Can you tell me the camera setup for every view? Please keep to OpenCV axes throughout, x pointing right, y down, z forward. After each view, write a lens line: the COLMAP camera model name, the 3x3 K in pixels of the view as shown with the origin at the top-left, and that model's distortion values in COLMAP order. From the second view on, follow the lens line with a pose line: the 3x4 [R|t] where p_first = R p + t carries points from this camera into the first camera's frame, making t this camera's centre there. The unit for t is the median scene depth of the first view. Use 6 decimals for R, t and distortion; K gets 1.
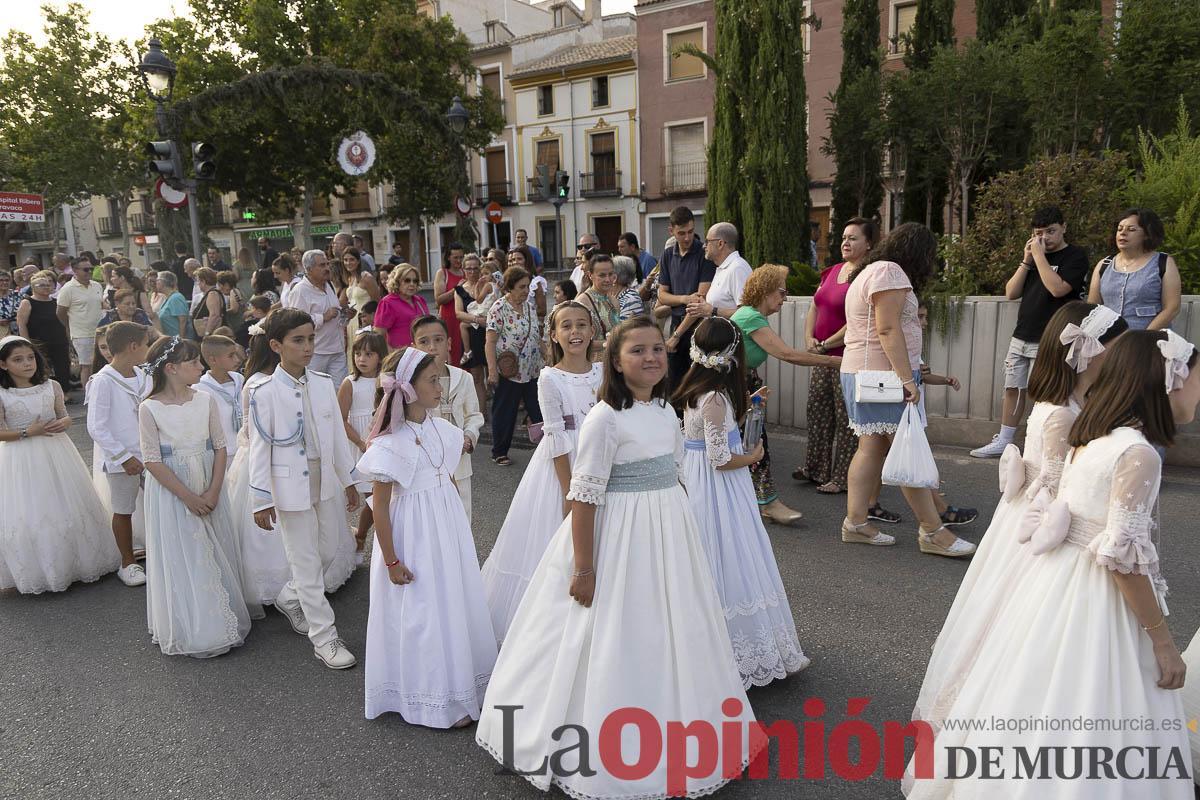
lens RADIAL K [[799.5, 0, 600.0], [0, 799.5, 400.0], [0, 0, 1]] dist [0.004744, 0.002062]
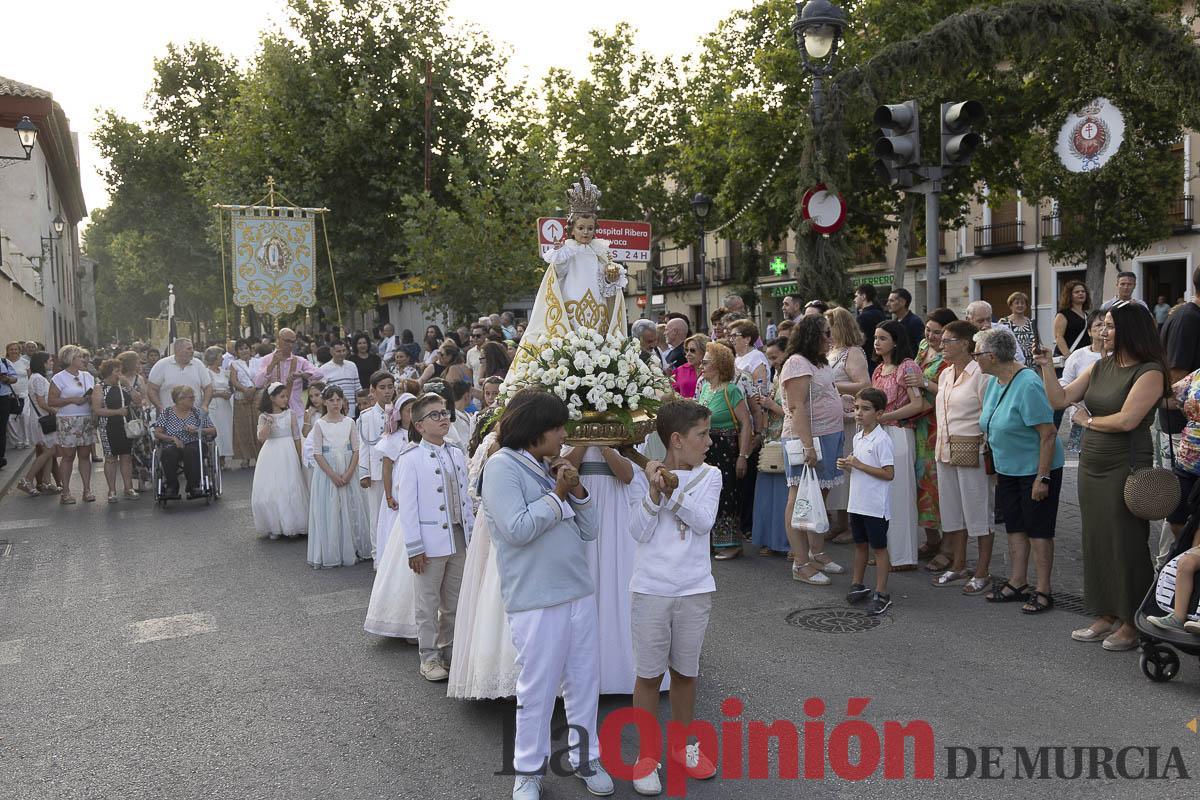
lens RADIAL K [[1026.3, 0, 610.5], [0, 1026.3, 398.5], [0, 0, 1]] dist [0.004756, 0.006898]
pose [[0.871981, 0.029813, -0.488631, -0.189569], [-0.079422, 0.993535, -0.081114, -0.019243], [0.483054, 0.109539, 0.868712, 0.149104]]
